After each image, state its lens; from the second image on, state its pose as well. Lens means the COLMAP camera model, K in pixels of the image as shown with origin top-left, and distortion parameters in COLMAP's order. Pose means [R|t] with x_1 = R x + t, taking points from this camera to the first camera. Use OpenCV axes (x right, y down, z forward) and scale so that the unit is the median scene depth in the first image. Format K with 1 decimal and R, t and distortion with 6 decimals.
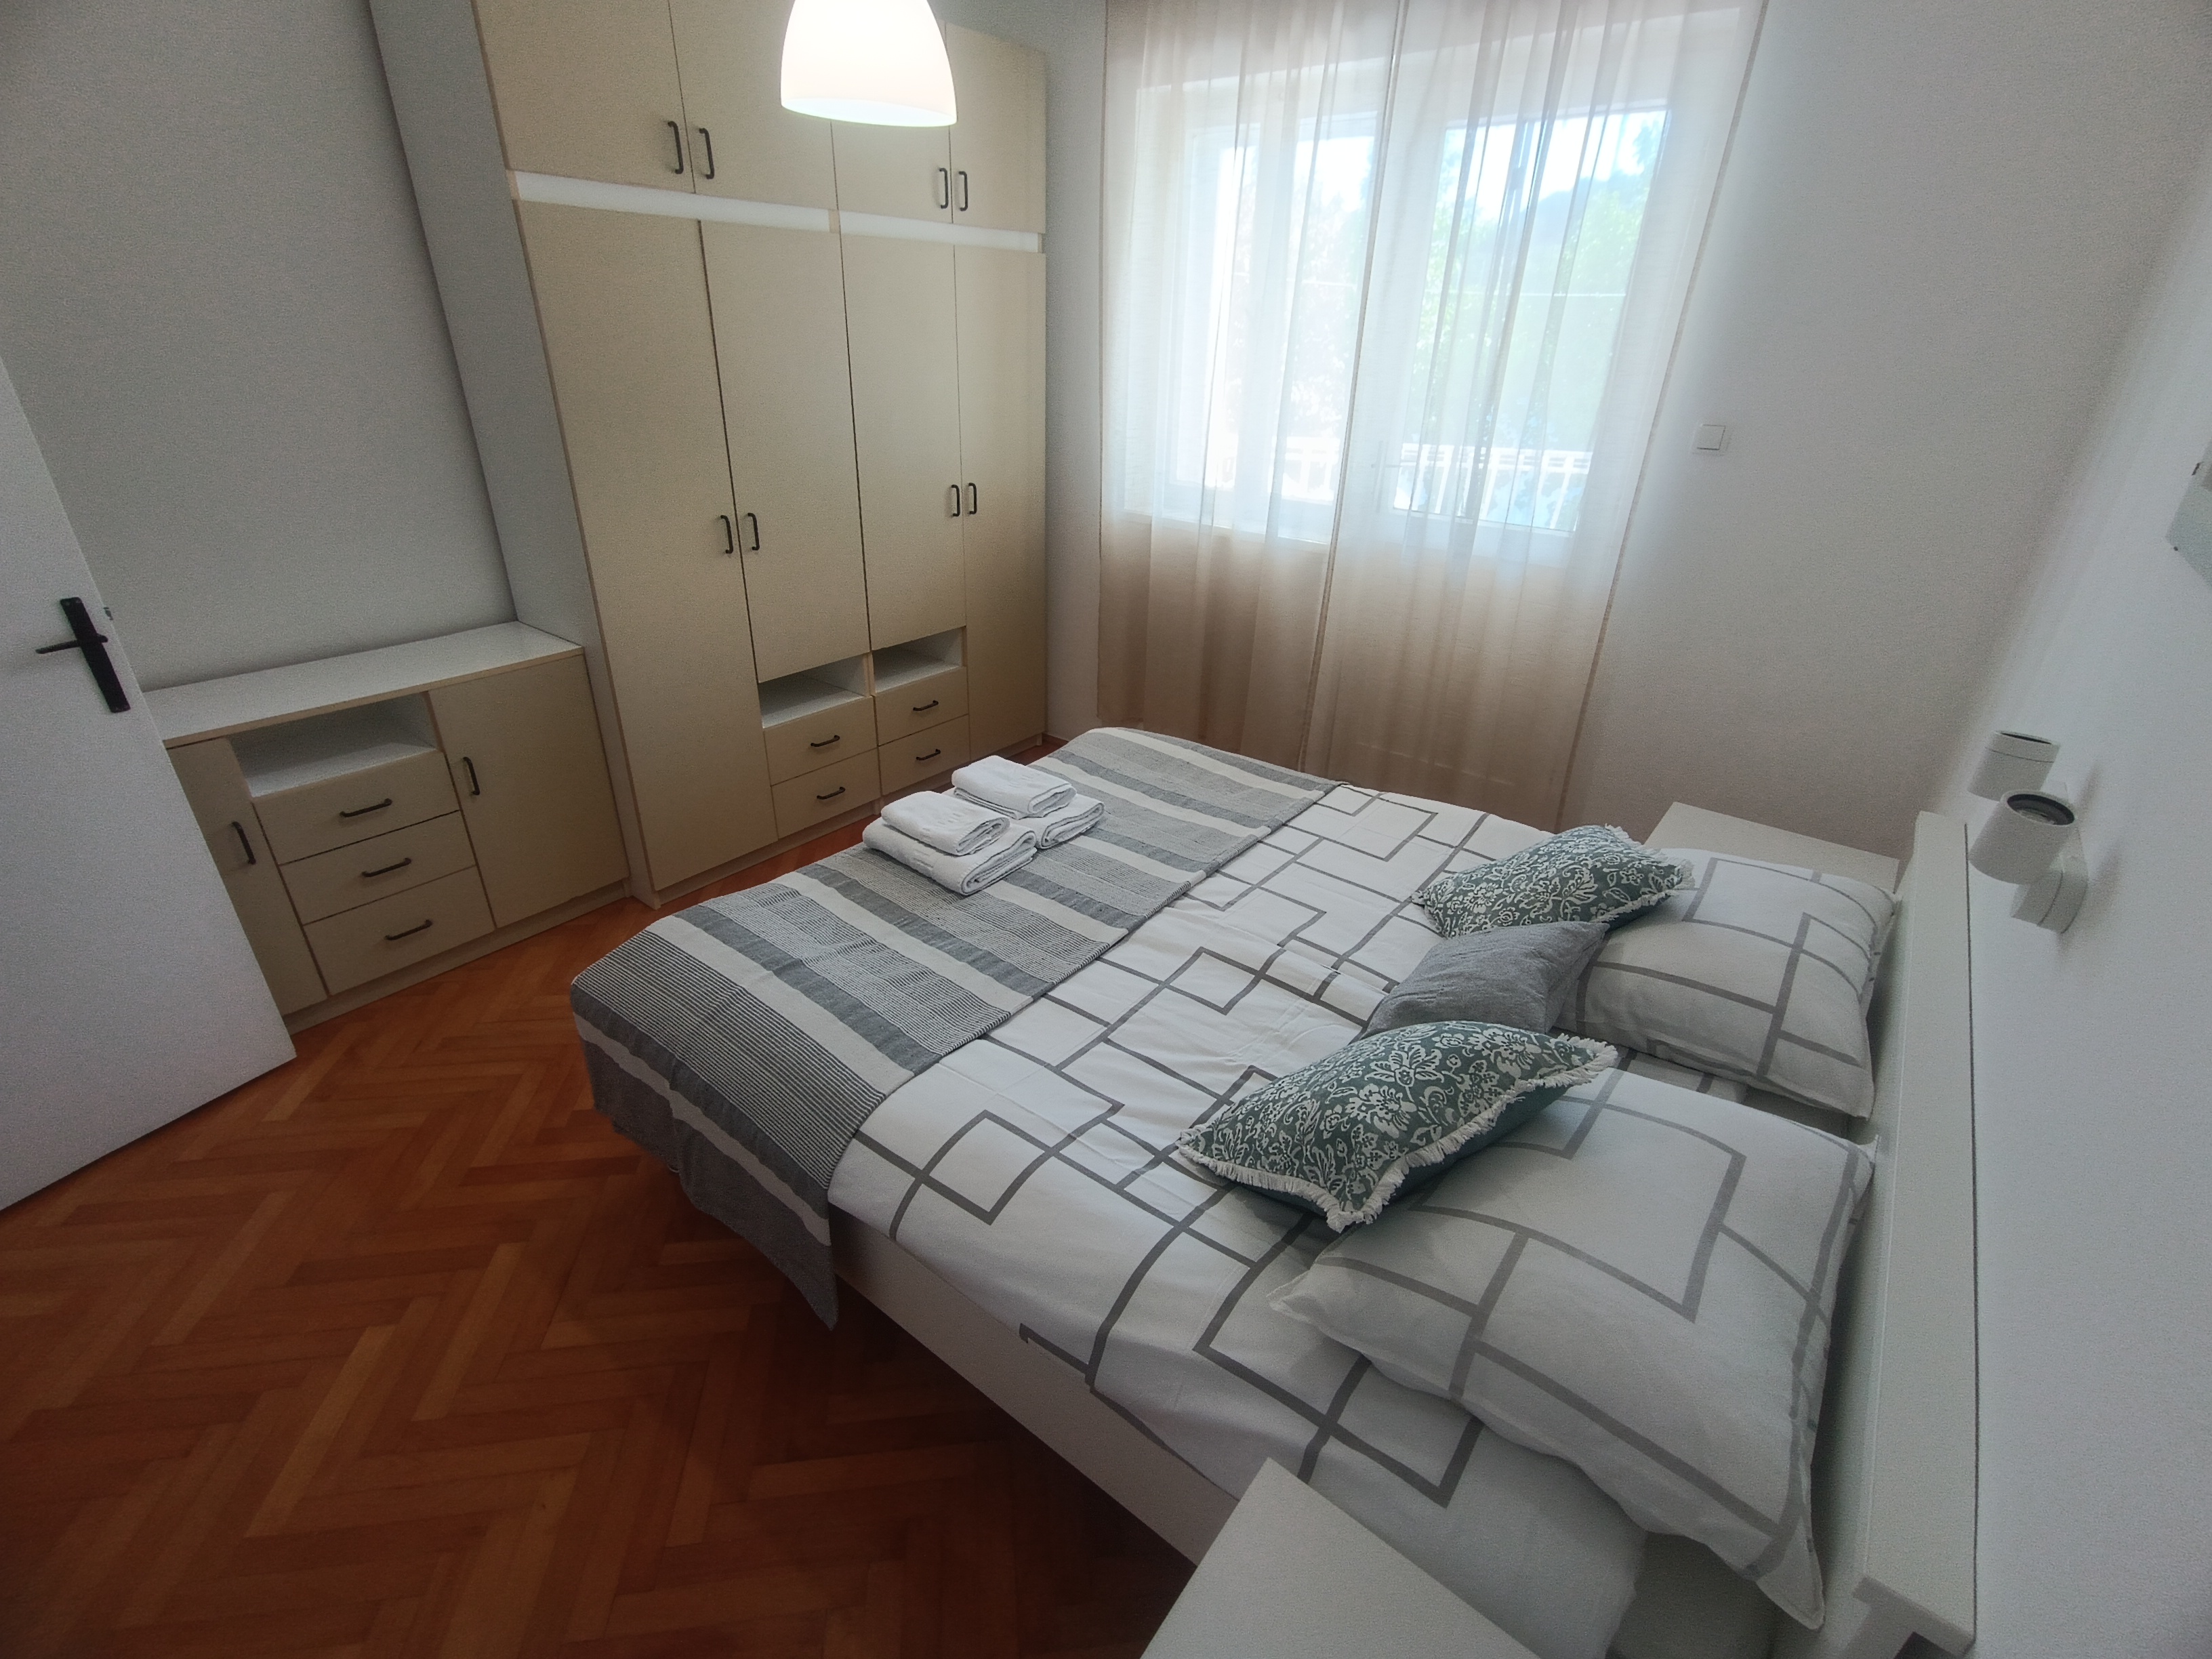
lens RADIAL K [[1000.6, 0, 1101.1], [0, 1000.6, 818.3], [0, 0, 1]] dist [-0.012790, -0.001111]
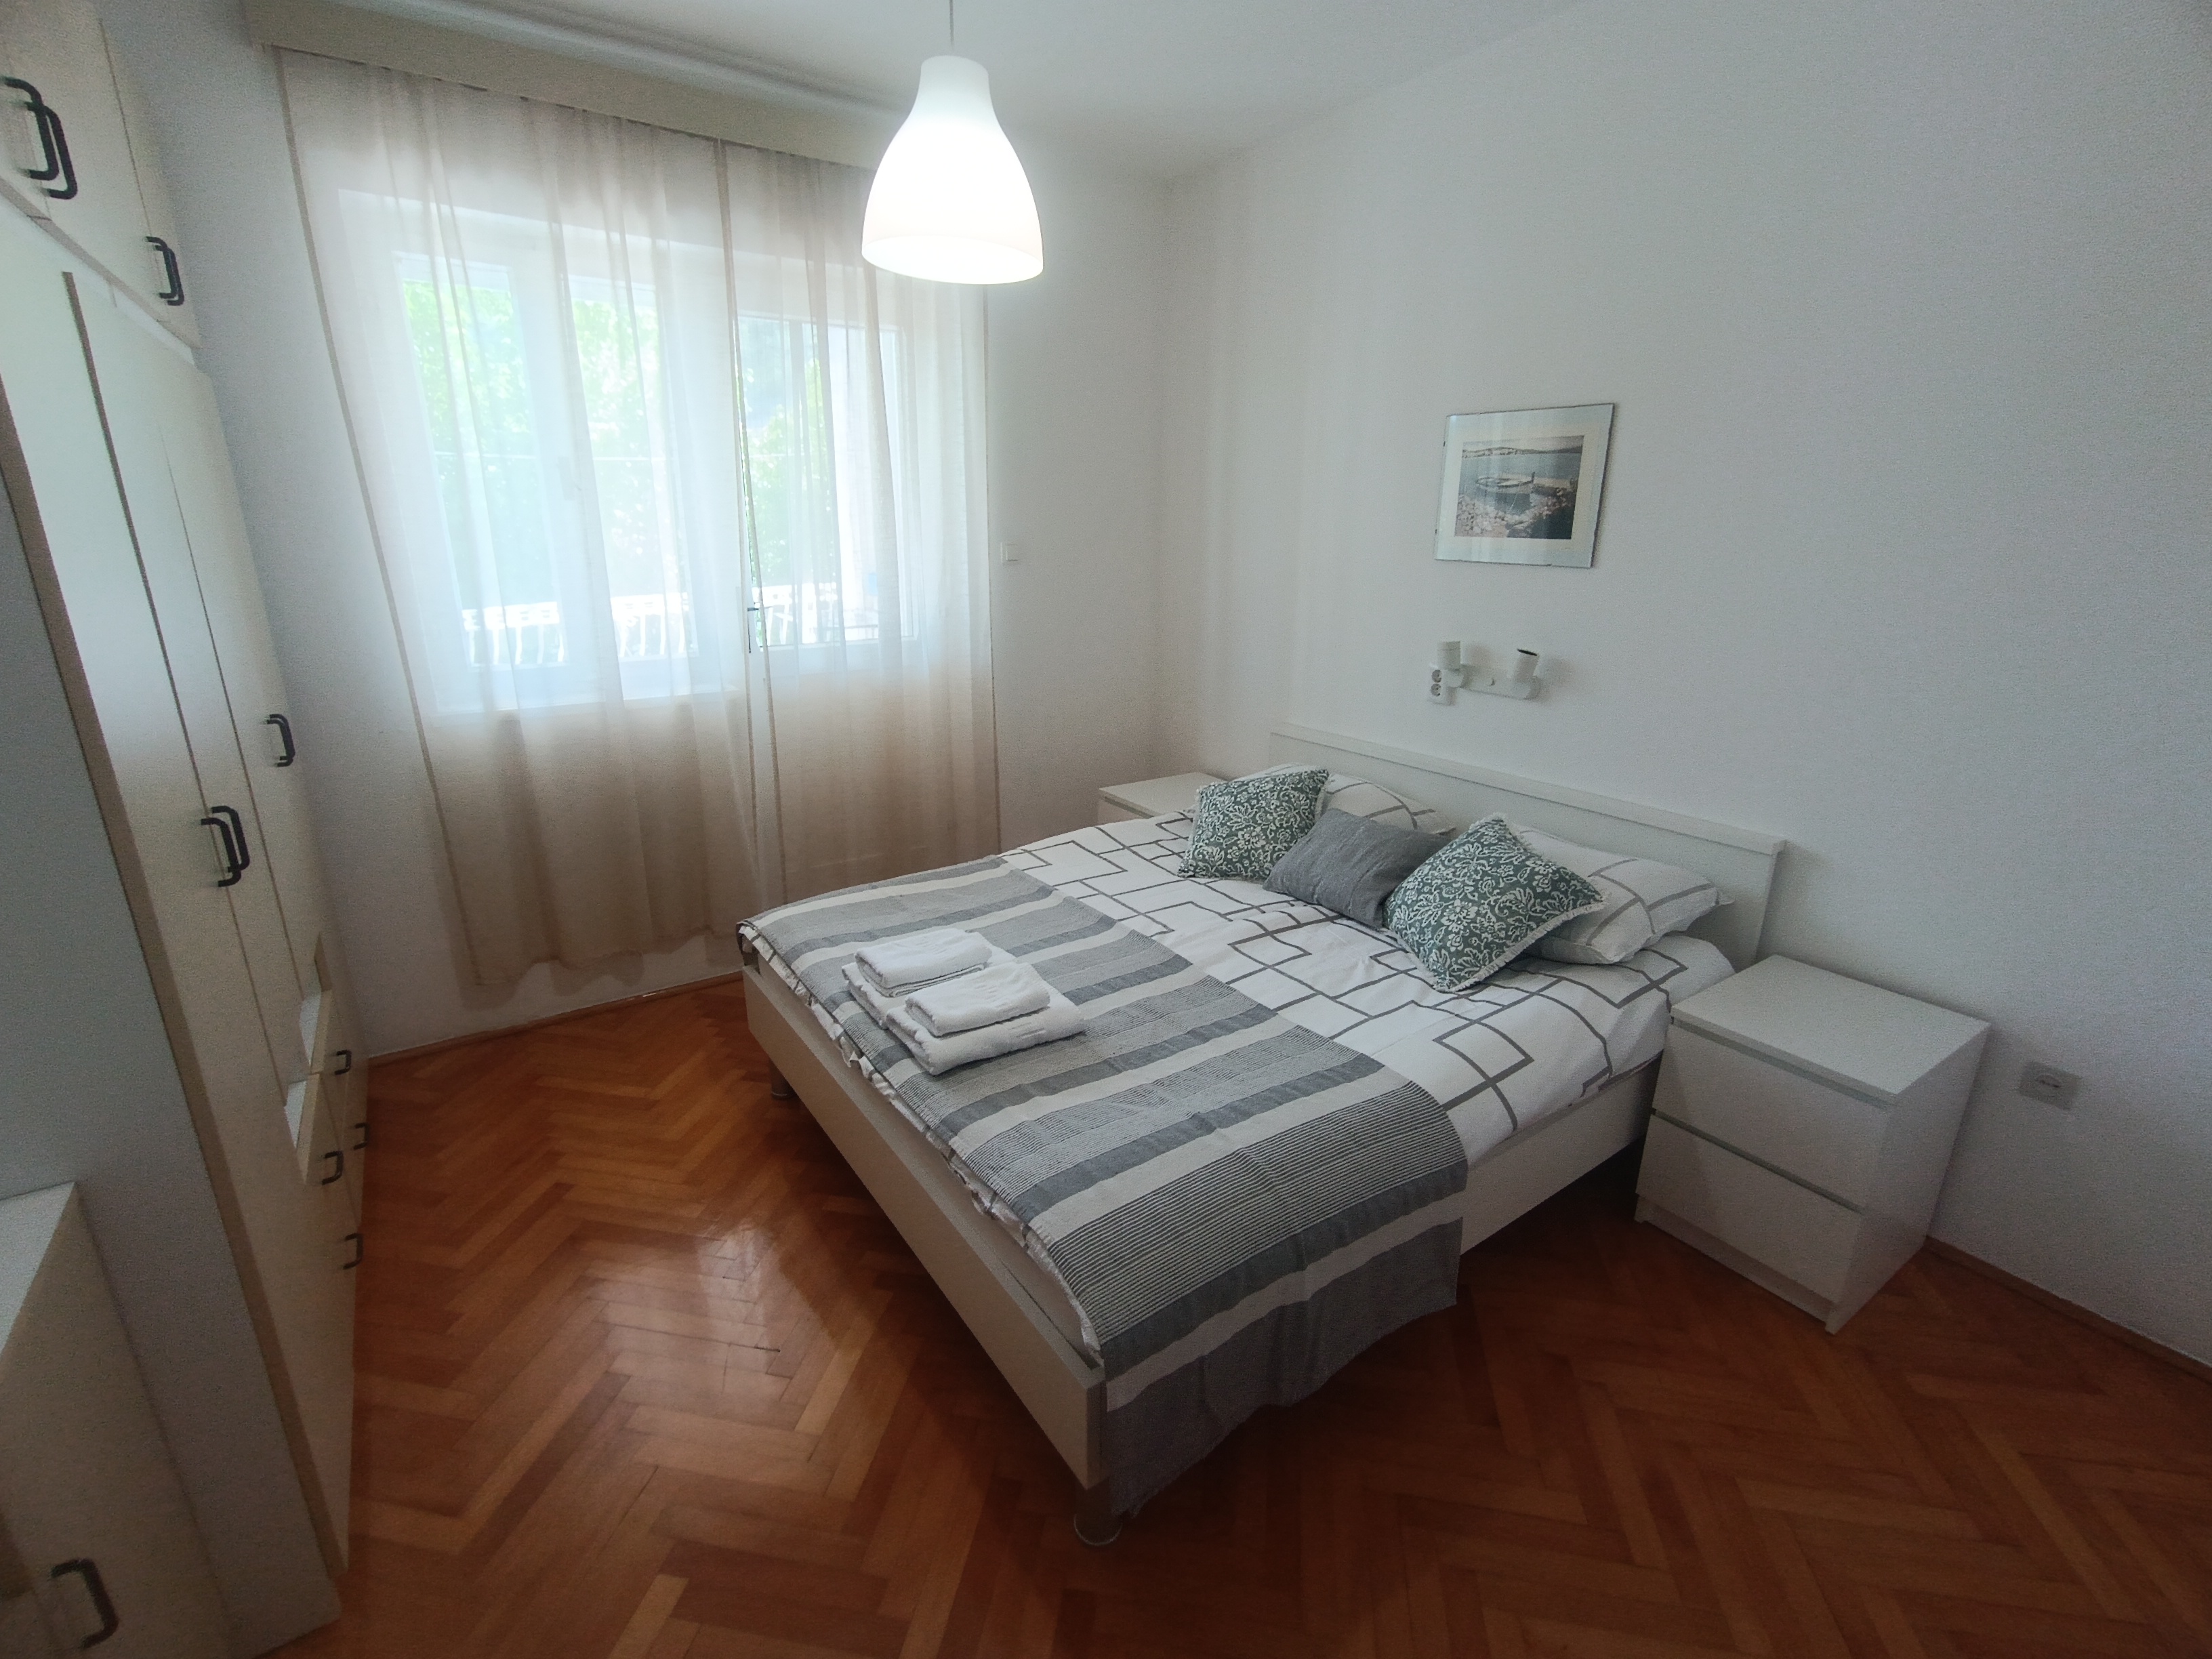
lens RADIAL K [[1000.6, 0, 1101.1], [0, 1000.6, 818.3], [0, 0, 1]] dist [-0.012790, -0.001111]
pose [[0.305038, -0.297275, 0.904754, -0.969412], [0.424167, 0.893006, 0.150408, -0.251341], [-0.852663, 0.337886, 0.398495, 0.539434]]
